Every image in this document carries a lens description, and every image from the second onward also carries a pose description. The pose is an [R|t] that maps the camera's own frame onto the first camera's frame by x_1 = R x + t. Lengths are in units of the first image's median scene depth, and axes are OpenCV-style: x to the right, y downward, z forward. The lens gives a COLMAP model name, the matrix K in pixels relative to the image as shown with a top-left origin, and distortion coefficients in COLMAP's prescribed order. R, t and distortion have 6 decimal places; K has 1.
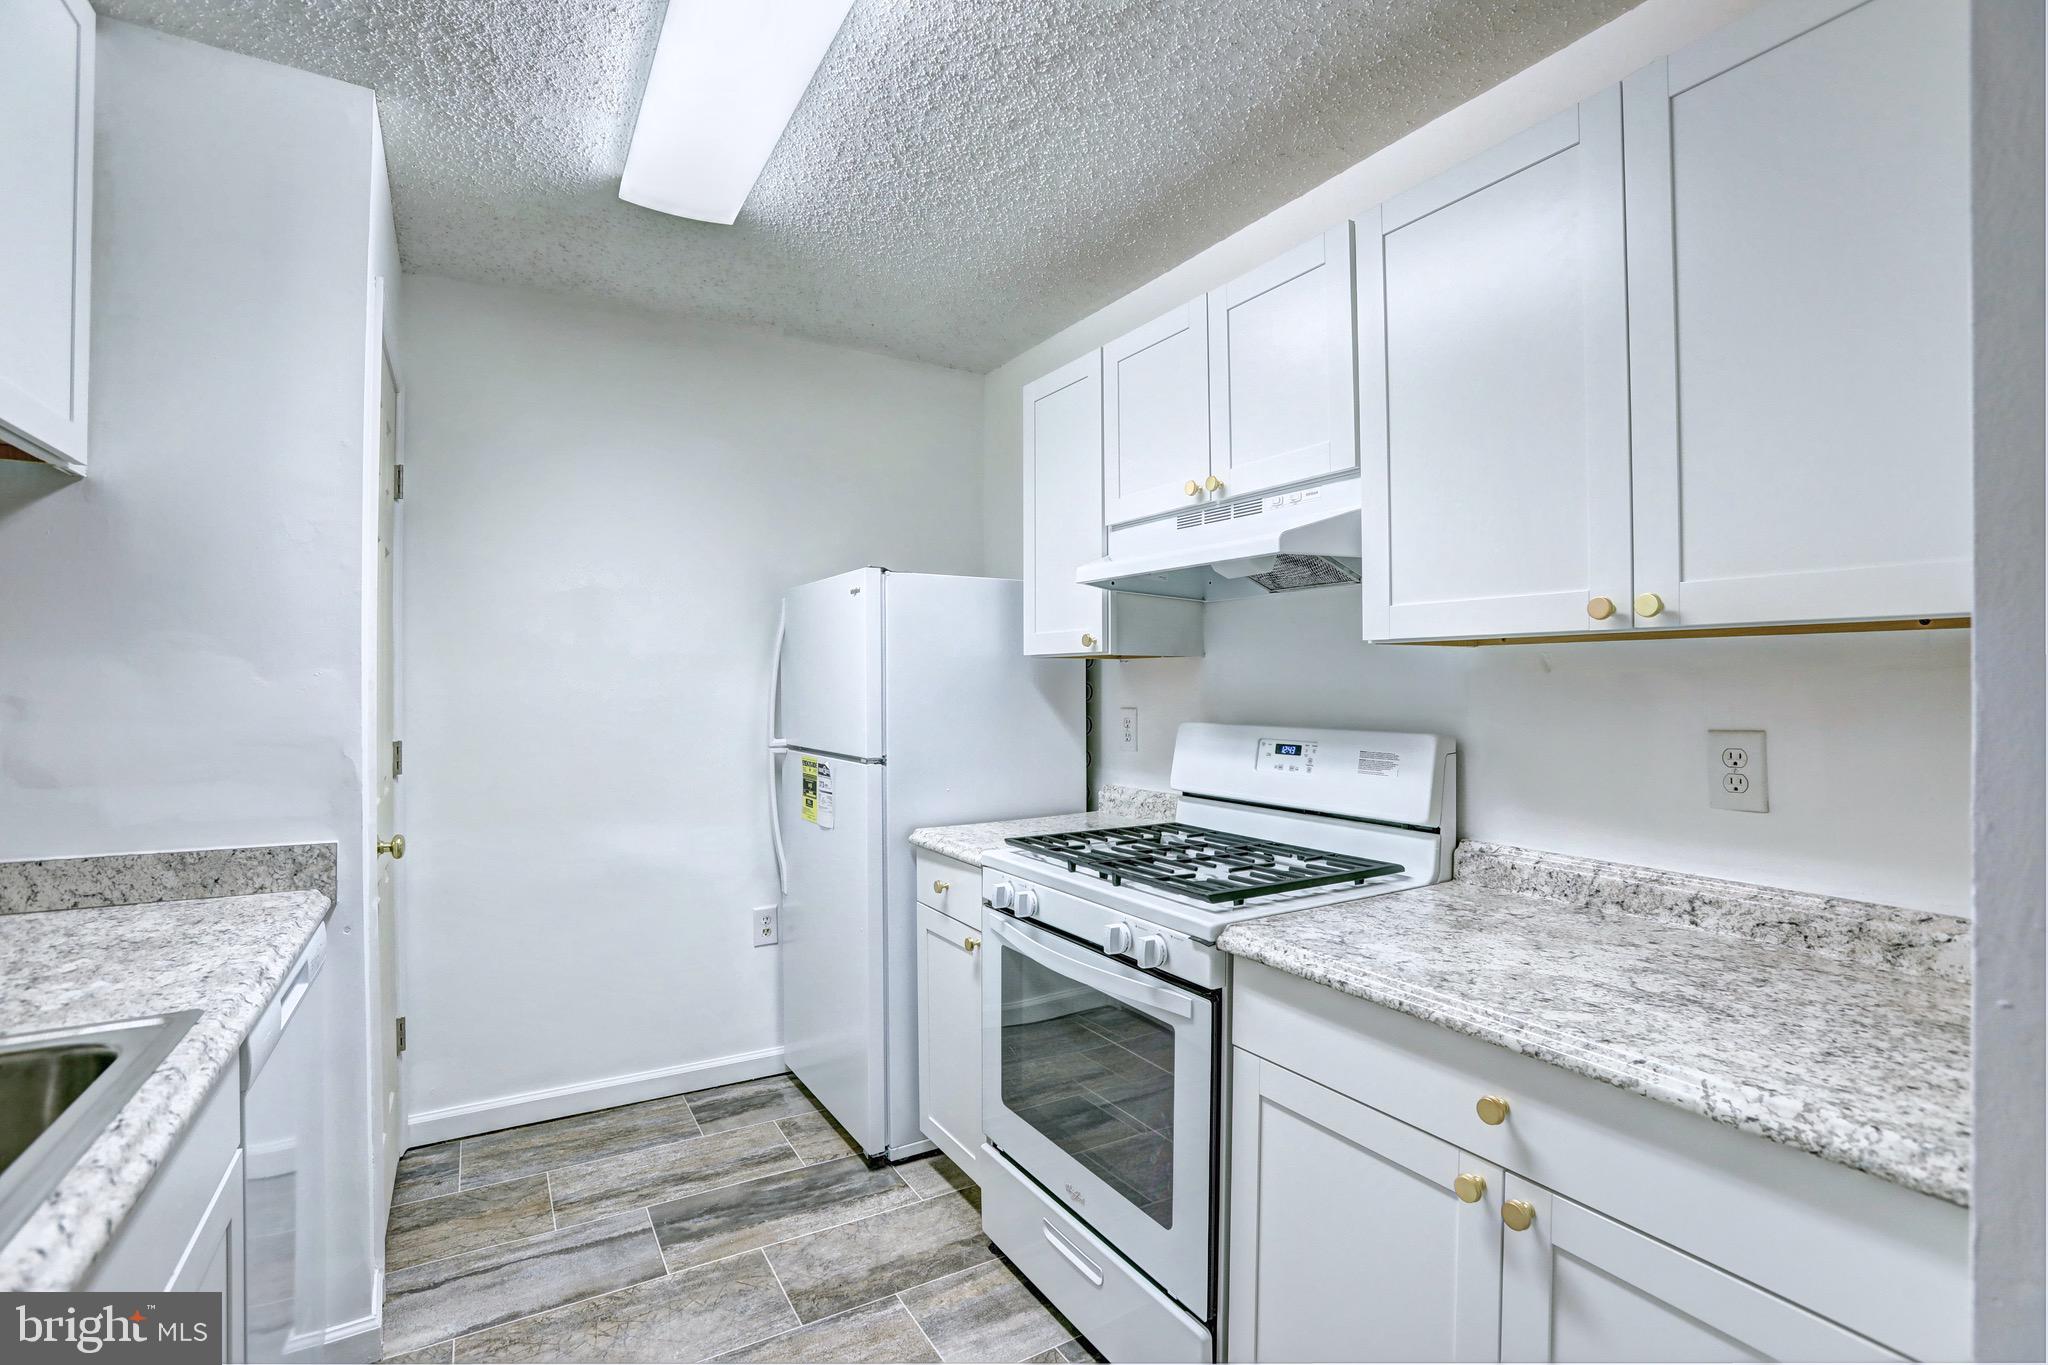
lens RADIAL K [[951.0, 0, 1016.9], [0, 951.0, 672.7], [0, 0, 1]] dist [-0.075450, 0.039523]
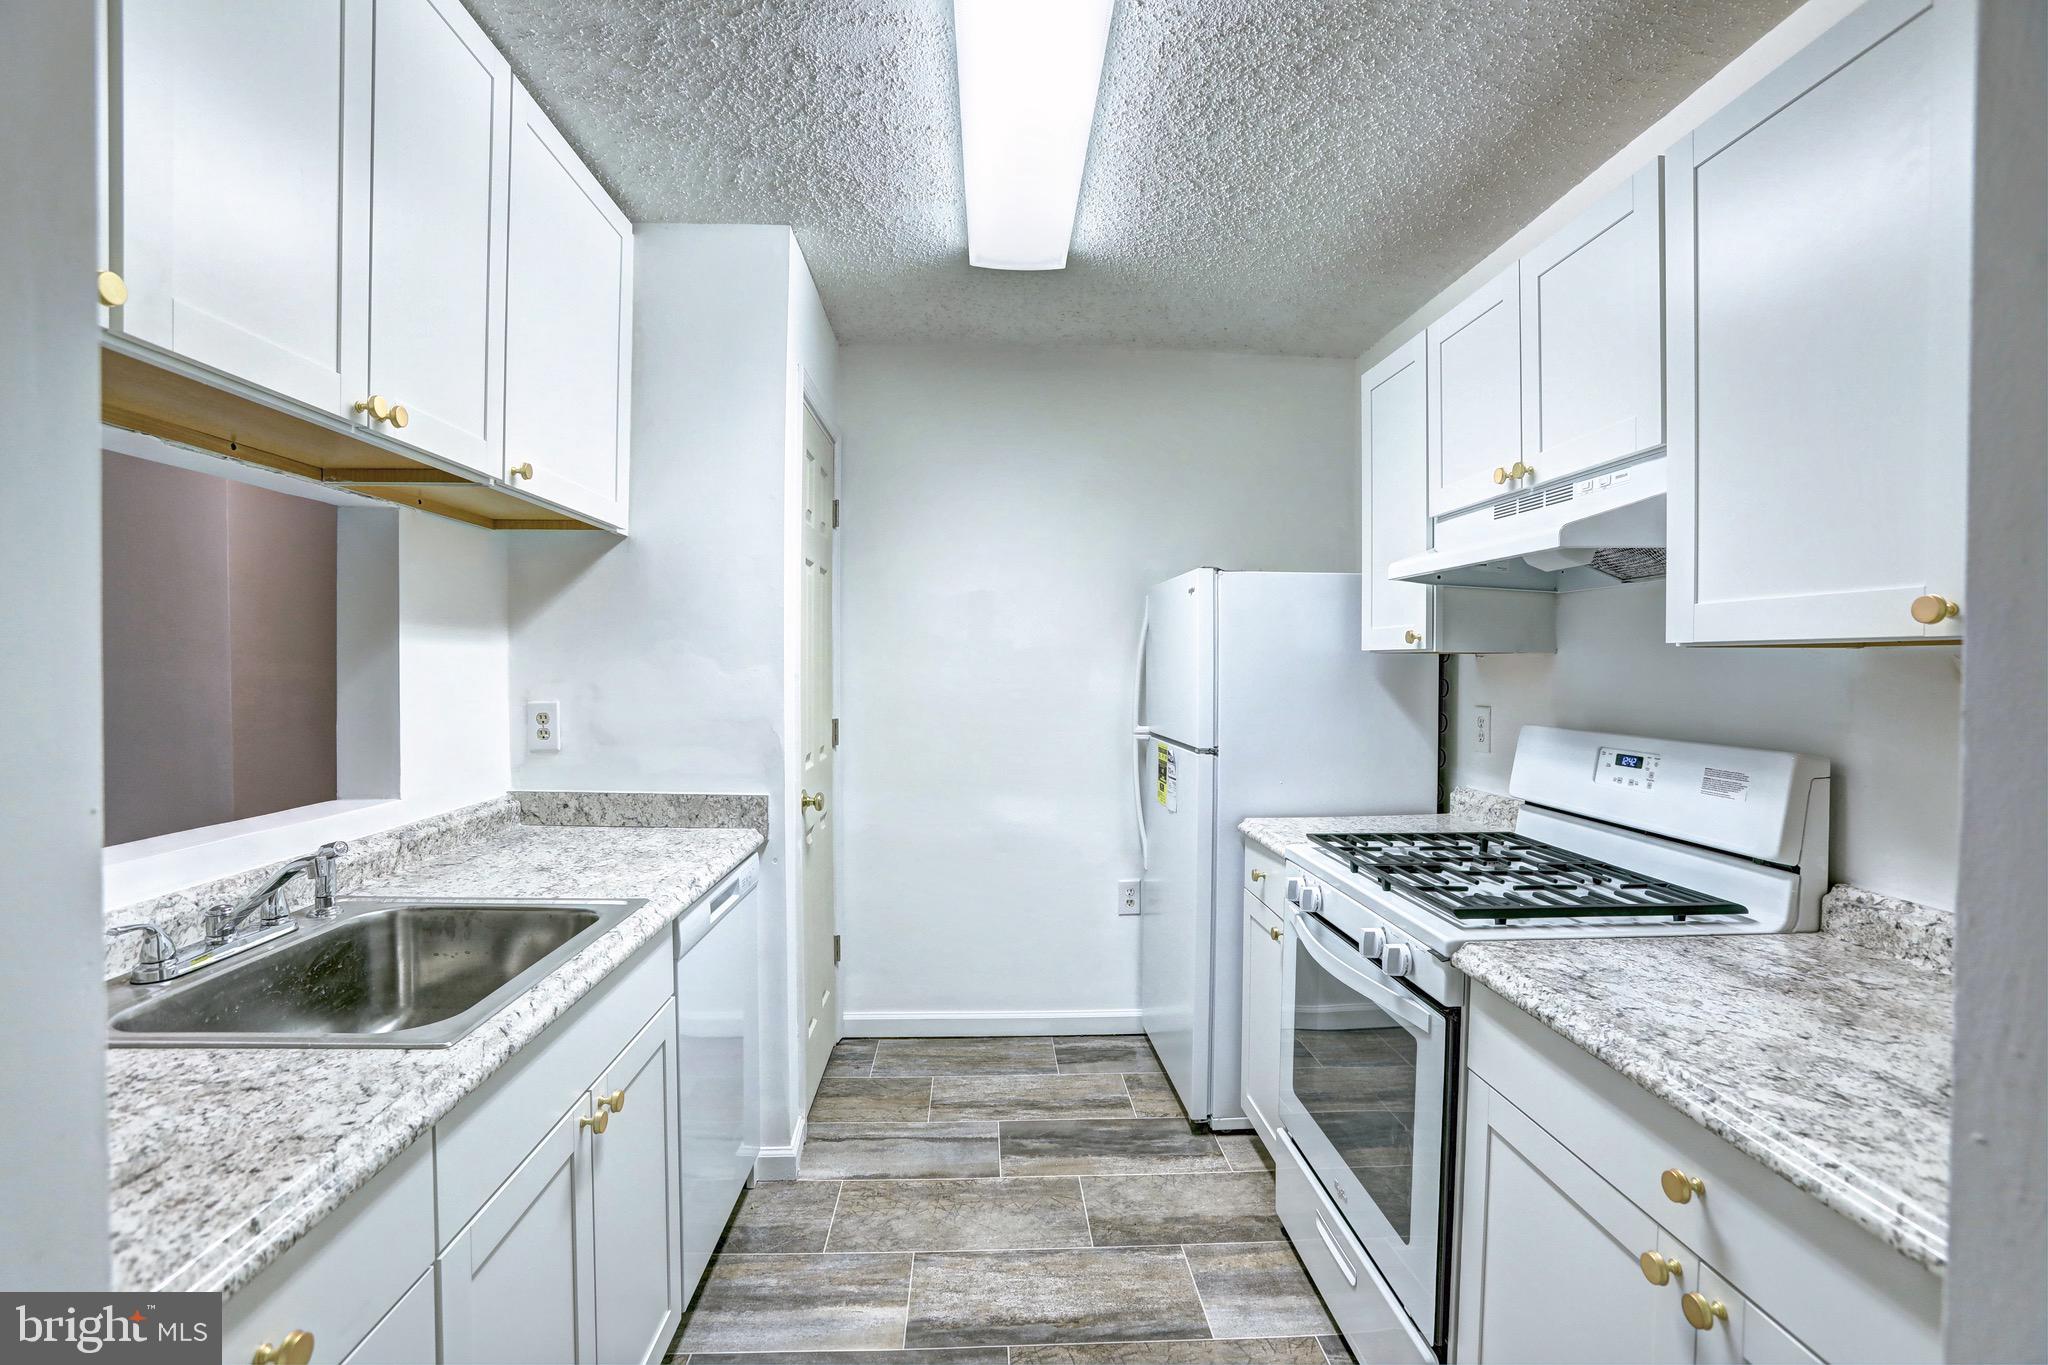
lens RADIAL K [[951.0, 0, 1016.9], [0, 951.0, 672.7], [0, 0, 1]] dist [-0.075450, 0.039523]
pose [[0.882681, 0.010357, -0.469858, 0.196607], [-0.000797, 0.999789, 0.020540, -0.019649], [0.469972, -0.017756, 0.882503, -0.035263]]
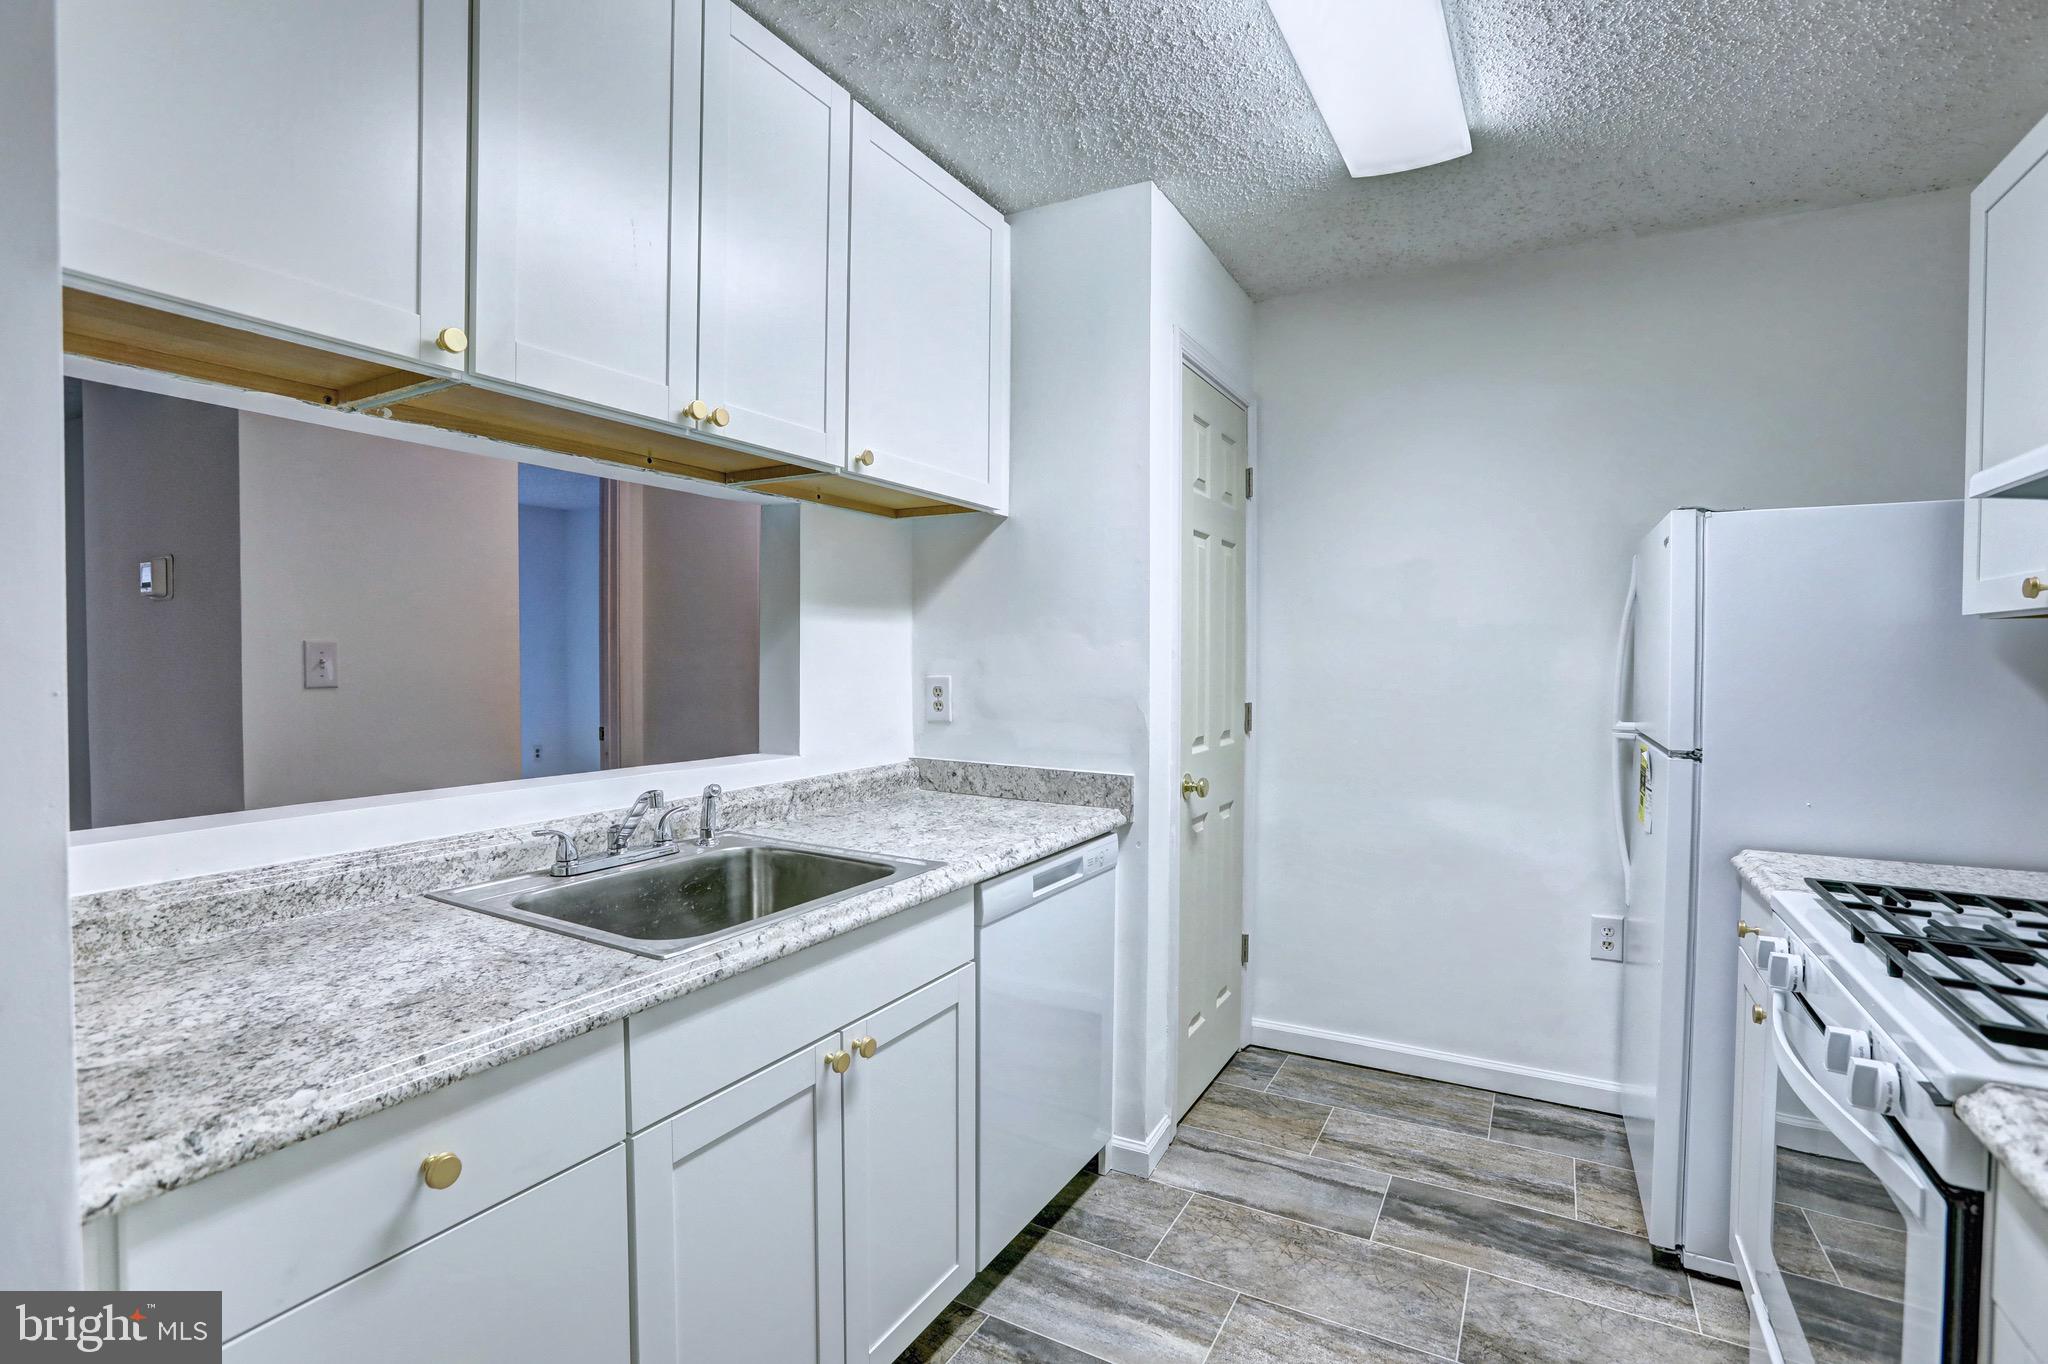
lens RADIAL K [[964.4, 0, 1021.2], [0, 964.4, 673.3], [0, 0, 1]] dist [-0.072327, 0.036761]
pose [[0.499809, 0.020904, -0.865883, 0.307843], [0.003405, 0.999654, 0.026099, 0.003629], [0.866129, -0.015993, 0.499565, 0.165943]]
